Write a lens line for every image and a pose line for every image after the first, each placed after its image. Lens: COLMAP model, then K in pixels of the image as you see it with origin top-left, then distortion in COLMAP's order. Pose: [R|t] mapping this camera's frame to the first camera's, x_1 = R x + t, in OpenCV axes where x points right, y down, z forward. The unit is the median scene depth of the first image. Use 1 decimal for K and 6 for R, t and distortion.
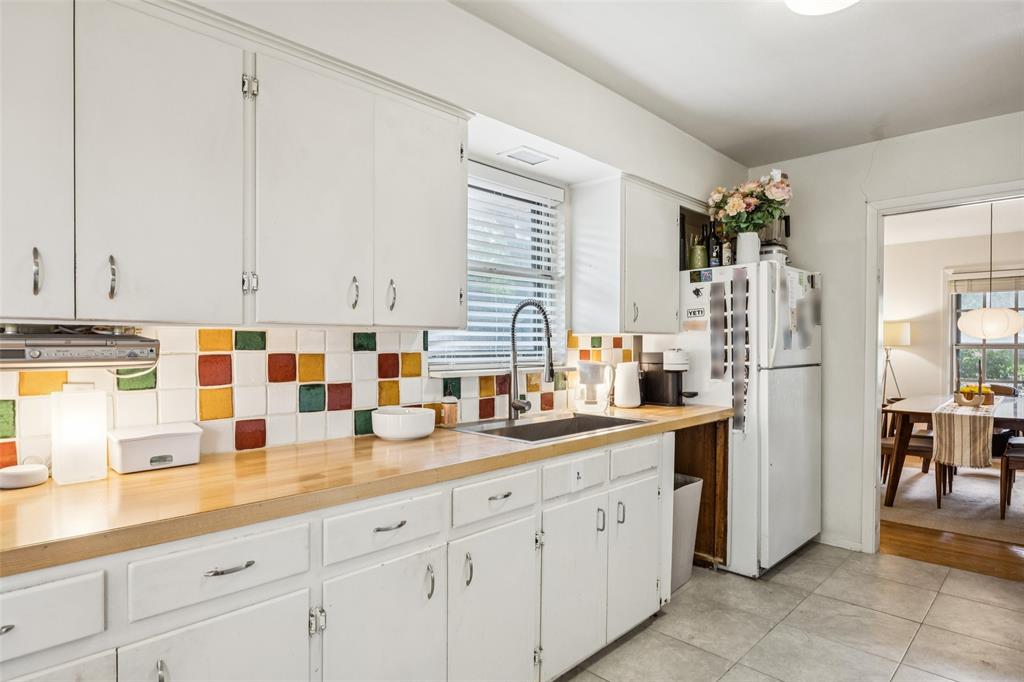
lens RADIAL K [[564.8, 0, 512.6], [0, 564.8, 351.3], [0, 0, 1]] dist [-0.004480, -0.001362]
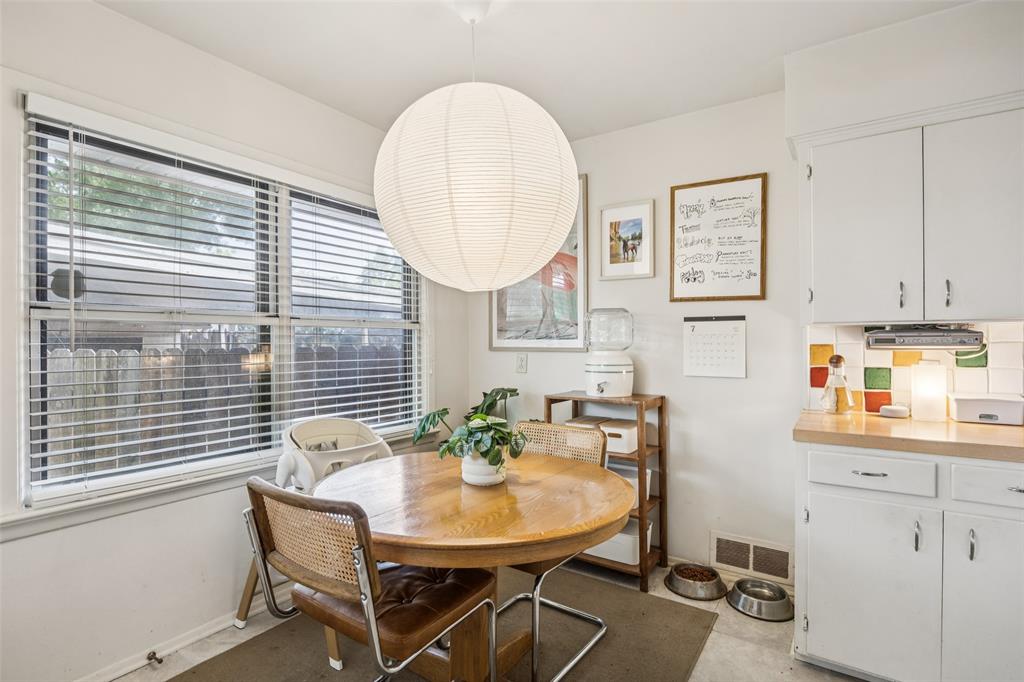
lens RADIAL K [[477.7, 0, 512.0], [0, 477.7, 341.0], [0, 0, 1]] dist [-0.017108, 0.000029]
pose [[0.163009, -0.000262, -0.986625, 0.397801], [-0.007408, 0.999971, -0.001489, 0.014985], [0.986597, 0.007552, 0.163002, -0.430175]]
